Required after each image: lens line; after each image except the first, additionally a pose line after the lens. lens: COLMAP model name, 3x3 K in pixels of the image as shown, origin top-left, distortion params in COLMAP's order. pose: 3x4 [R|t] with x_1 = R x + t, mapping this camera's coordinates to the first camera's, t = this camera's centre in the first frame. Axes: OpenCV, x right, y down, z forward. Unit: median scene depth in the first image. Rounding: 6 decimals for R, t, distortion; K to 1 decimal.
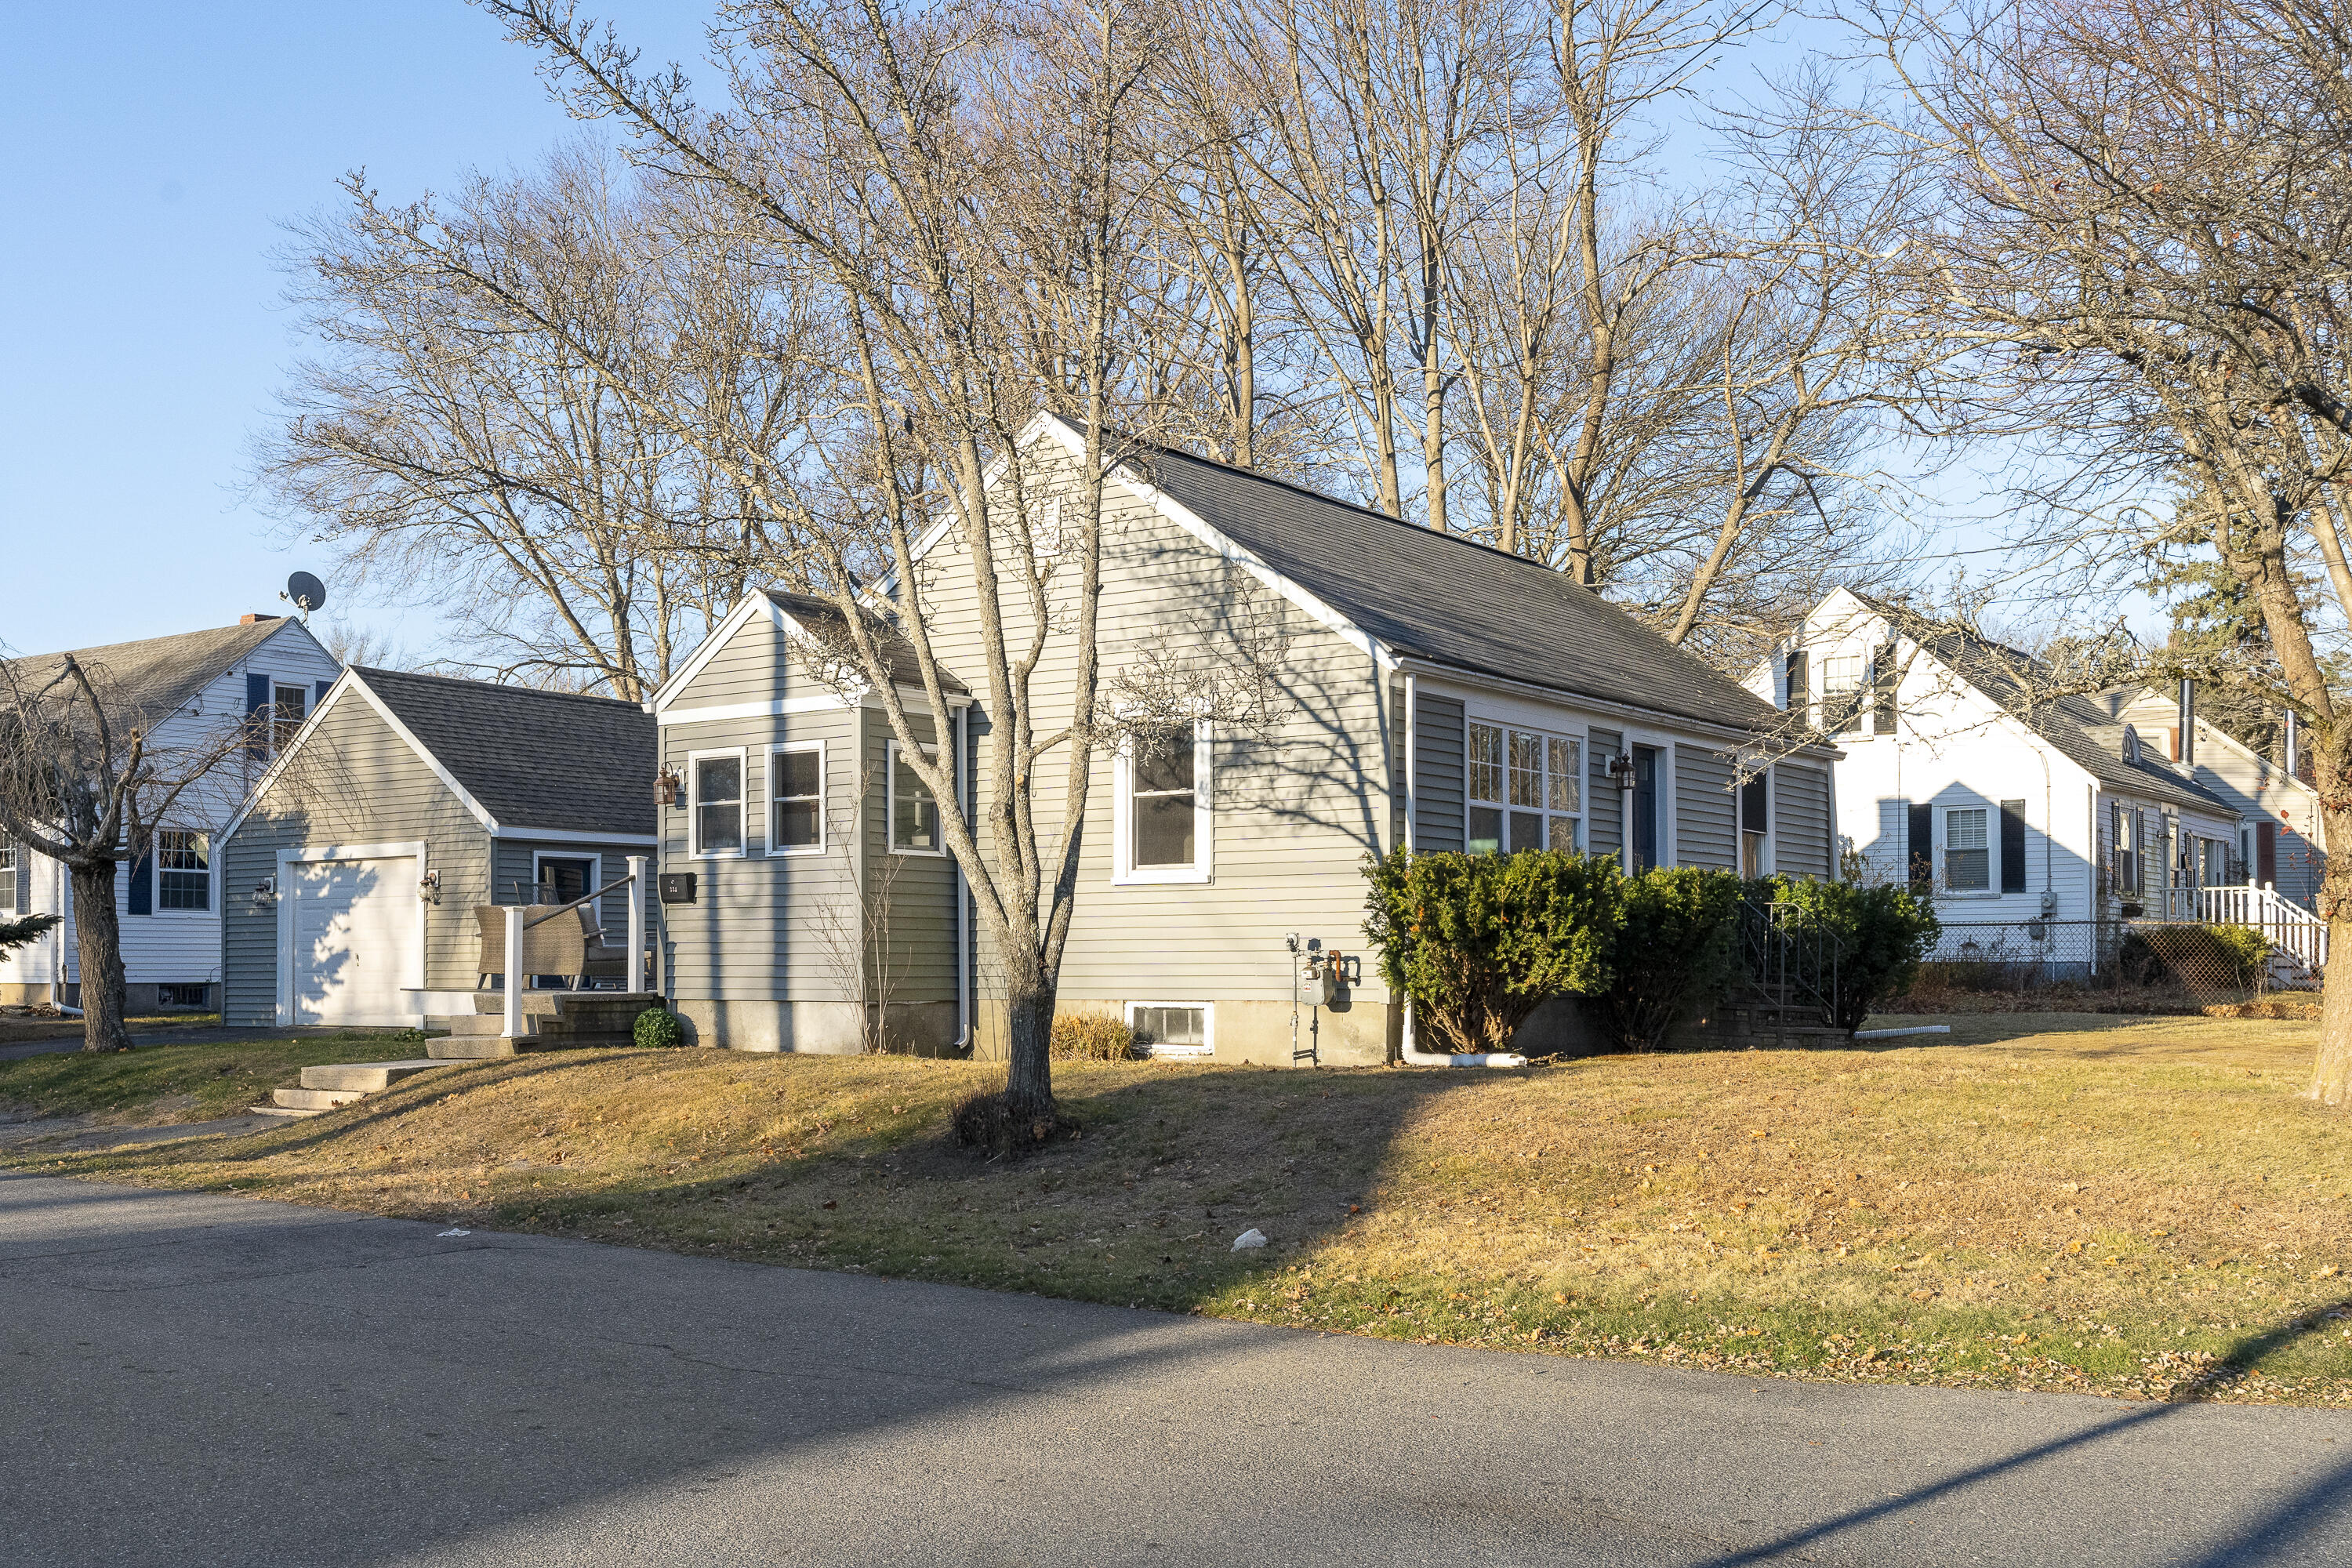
lens RADIAL K [[2288.2, 0, 1173.4], [0, 2288.2, 805.5], [0, 0, 1]] dist [0.012642, -0.007607]
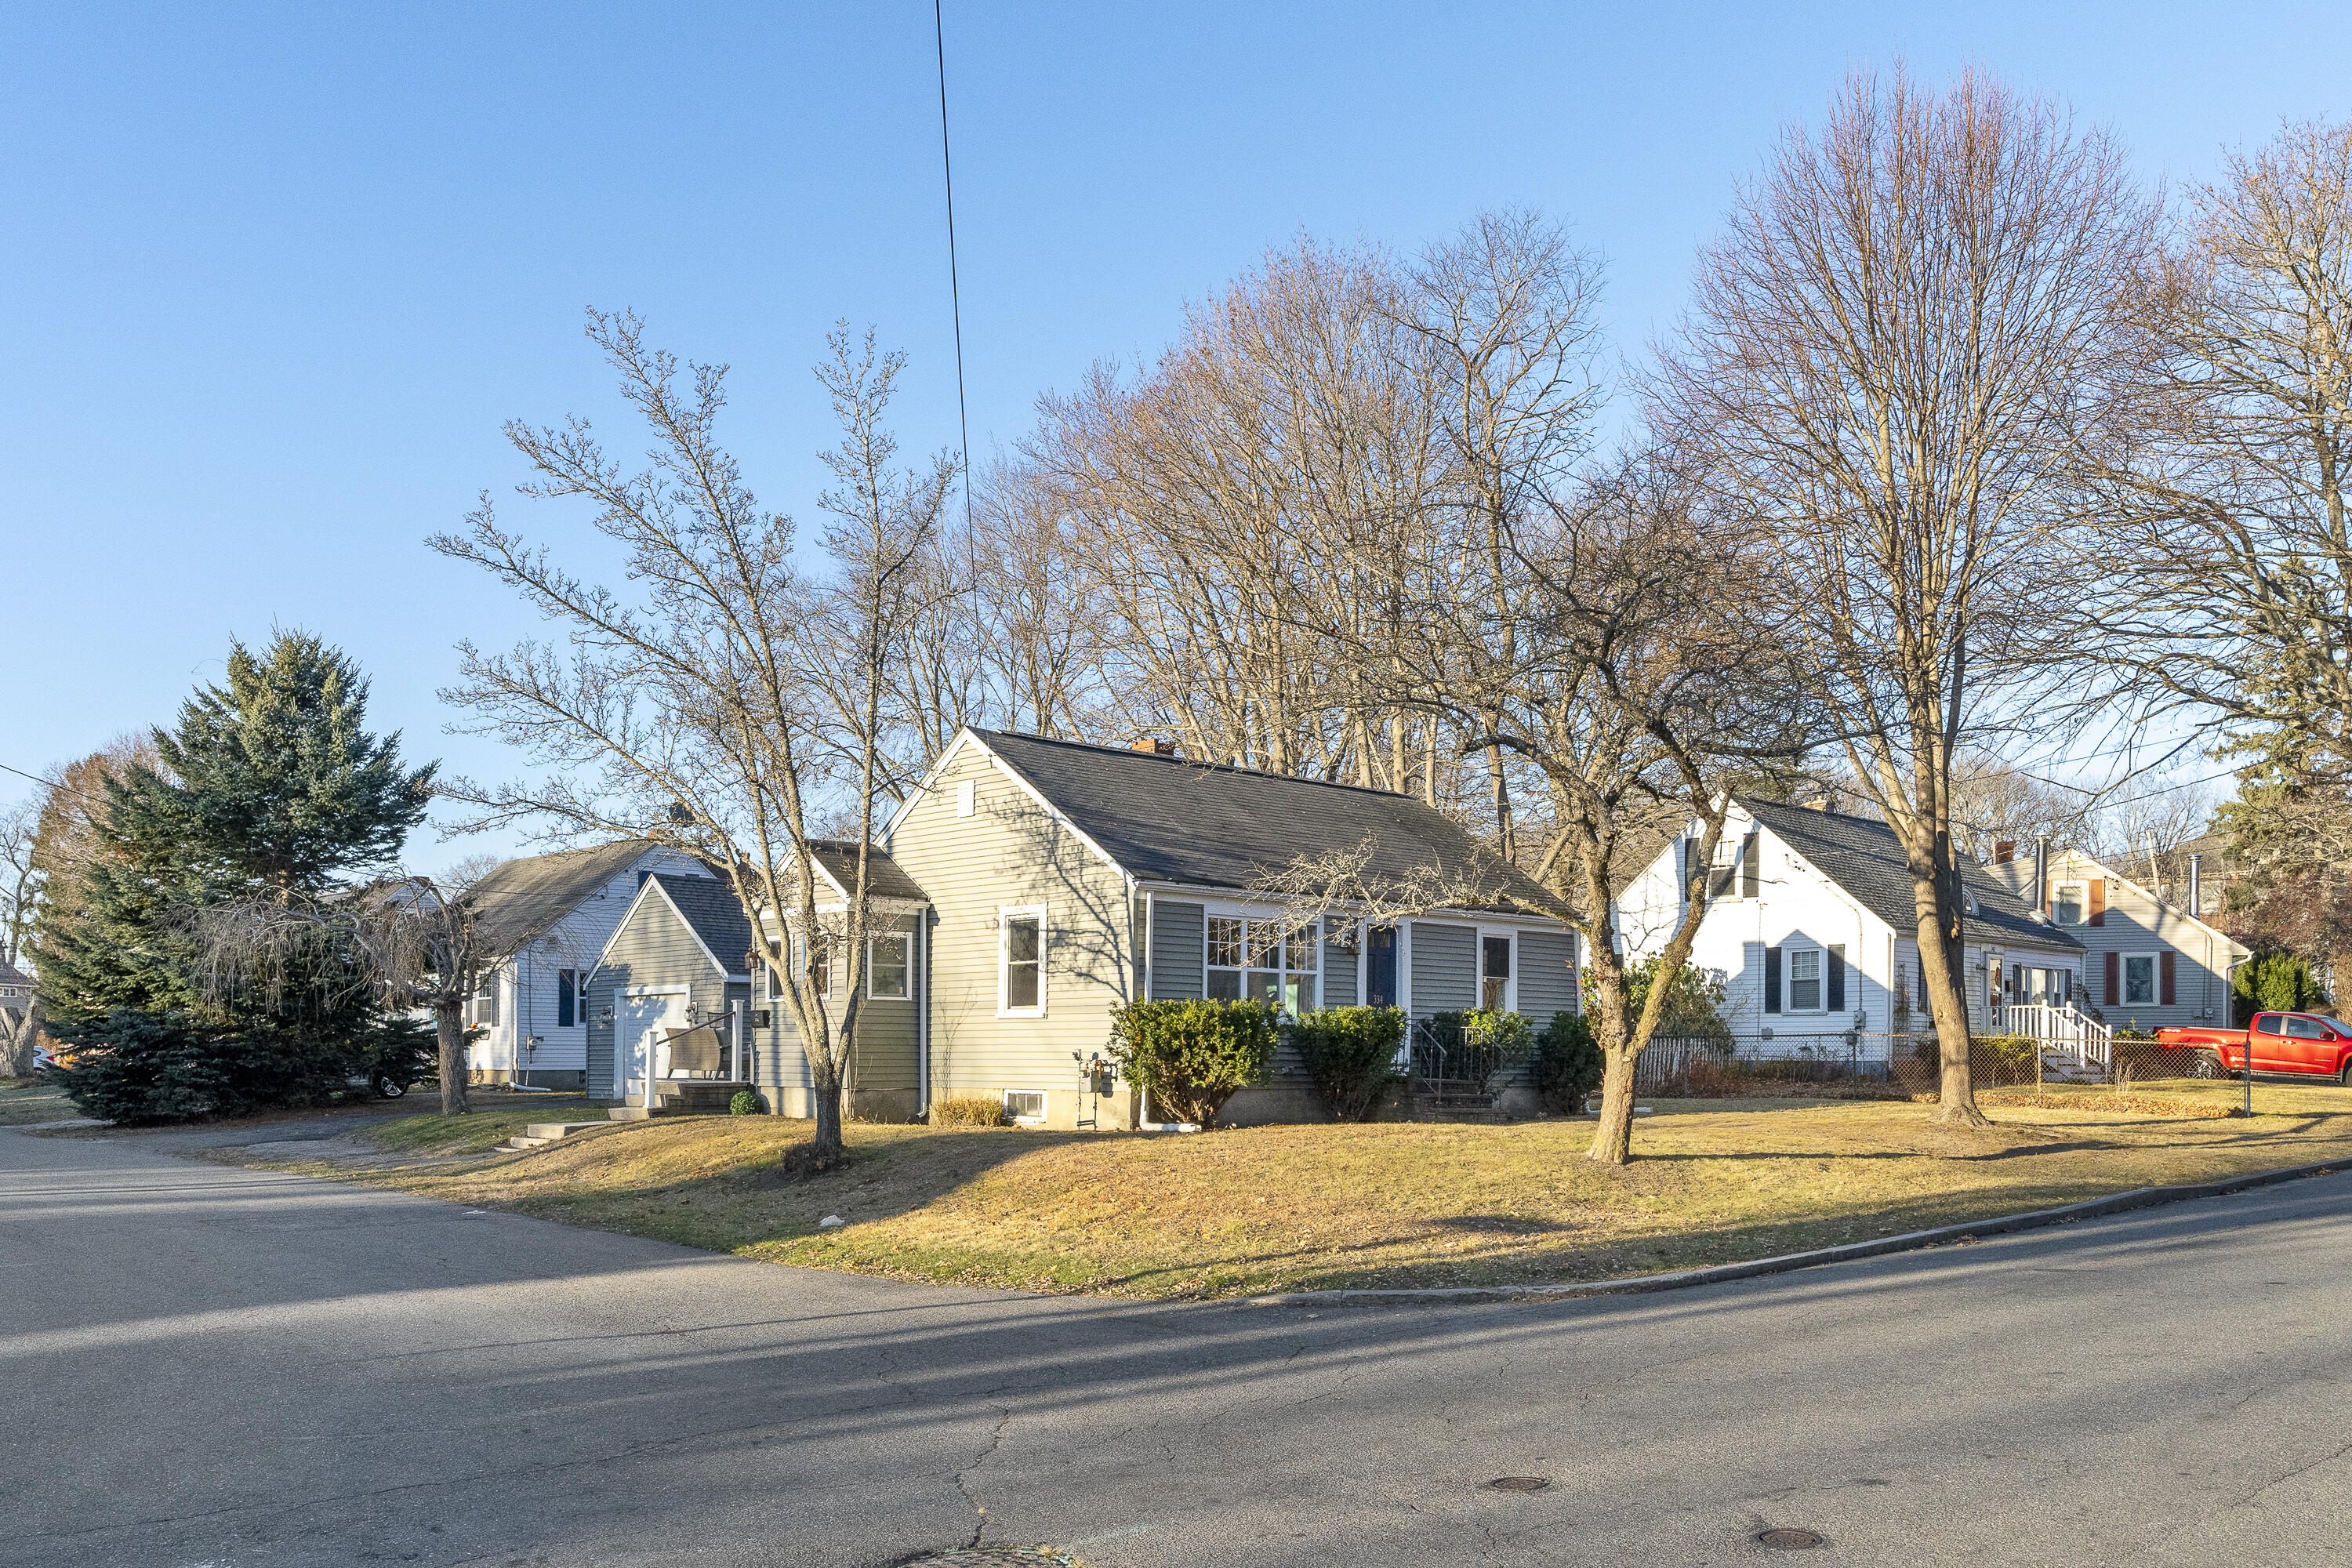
lens RADIAL K [[1703.4, 0, 1171.0], [0, 1703.4, 920.1], [0, 0, 1]] dist [0.000750, 0.000120]
pose [[0.987550, -0.008599, -0.157071, 0.291035], [0.007258, 0.999932, -0.009107, -0.023550], [0.157139, 0.007854, 0.987545, -0.184381]]
